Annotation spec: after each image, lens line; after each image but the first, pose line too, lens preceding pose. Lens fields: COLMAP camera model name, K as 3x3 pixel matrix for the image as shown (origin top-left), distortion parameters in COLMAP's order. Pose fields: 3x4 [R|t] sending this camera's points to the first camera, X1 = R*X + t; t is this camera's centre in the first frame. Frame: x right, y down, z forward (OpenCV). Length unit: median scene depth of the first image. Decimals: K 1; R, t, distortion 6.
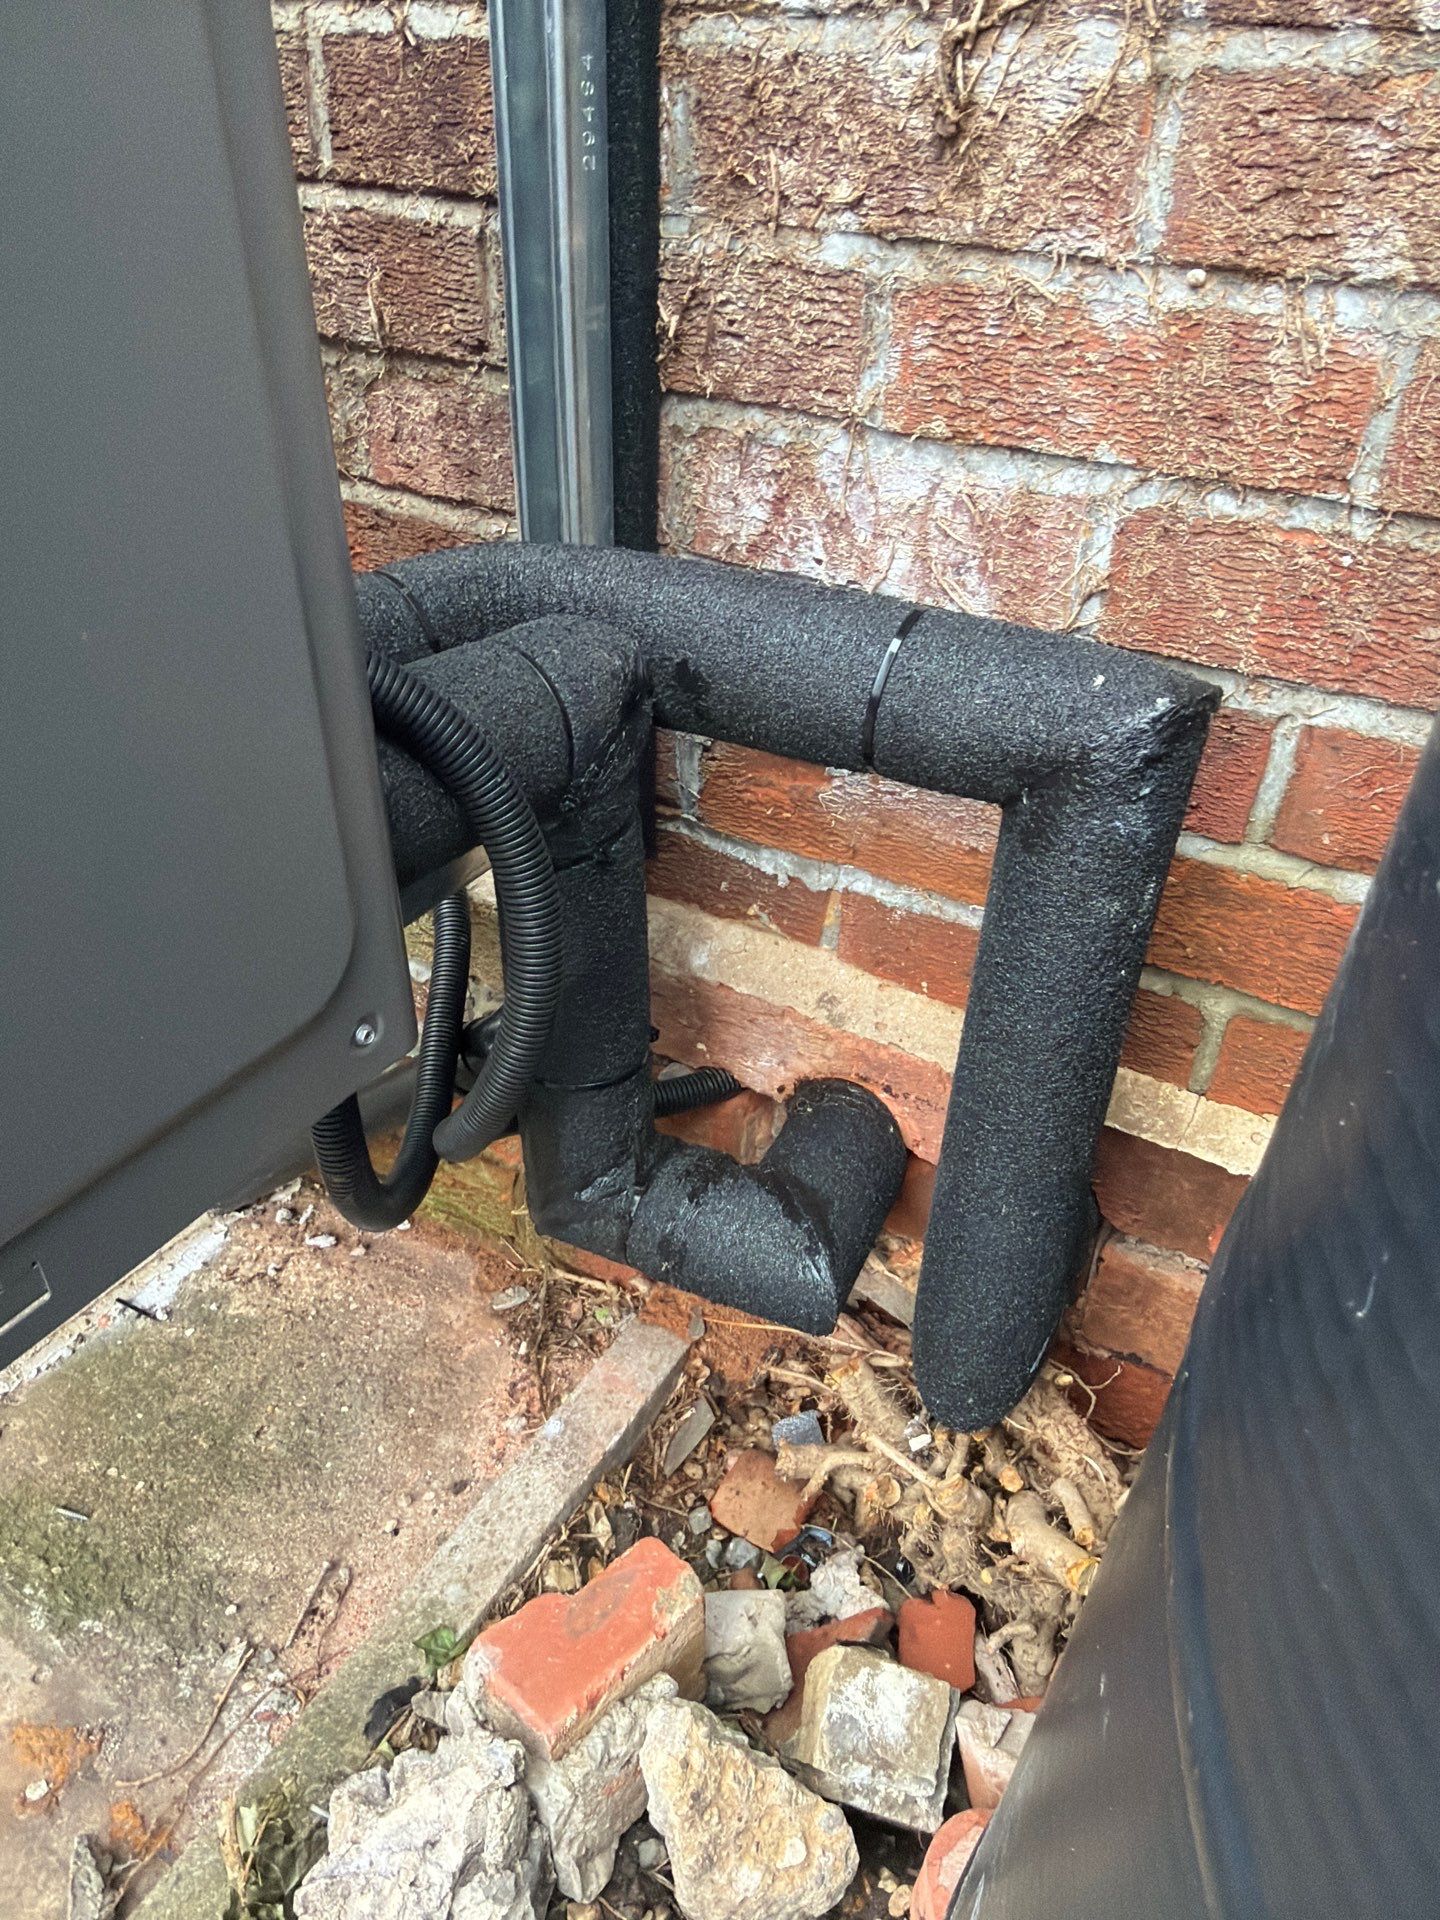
lens RADIAL K [[1366.0, 0, 719.2], [0, 1366.0, 967.7], [0, 0, 1]] dist [0.003801, -0.002497]
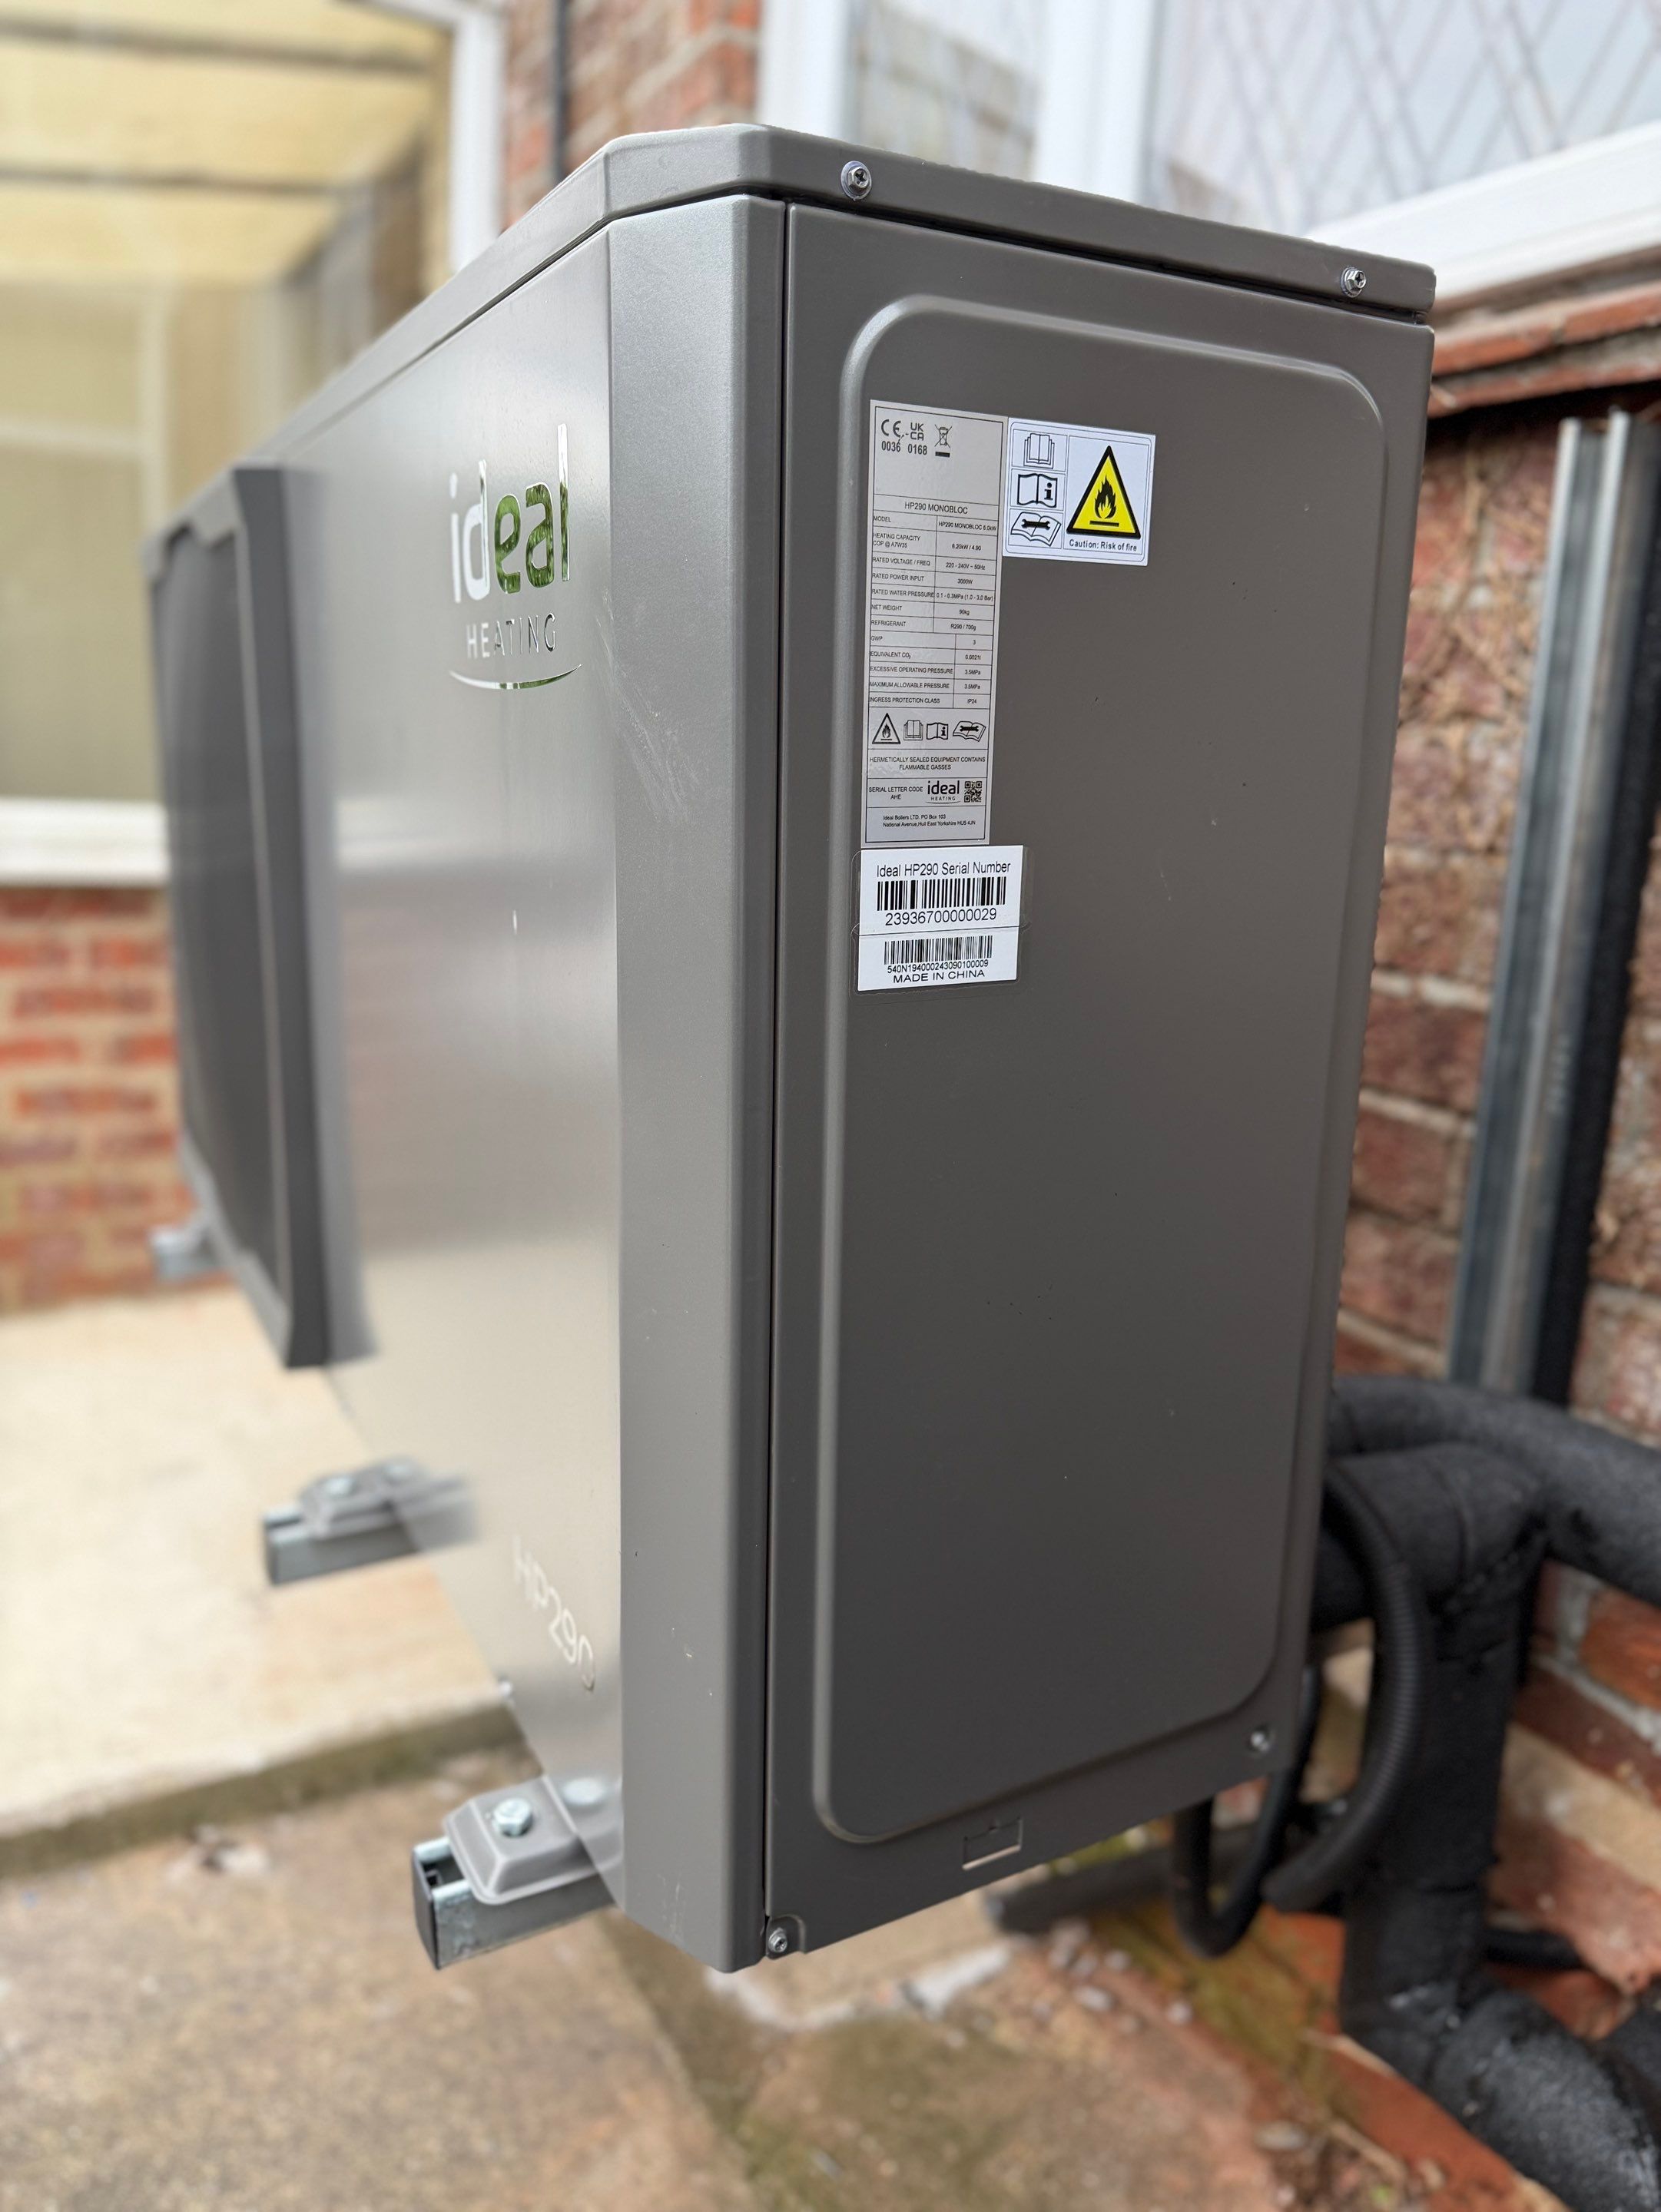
lens RADIAL K [[1599.7, 0, 830.5], [0, 1599.7, 1106.0], [0, 0, 1]] dist [0.001492, -0.007525]
pose [[0.871235, 0.113667, -0.477525, 0.025256], [-0.293567, 0.900325, -0.321300, 0.074408], [0.393406, 0.420113, 0.817763, -0.414590]]
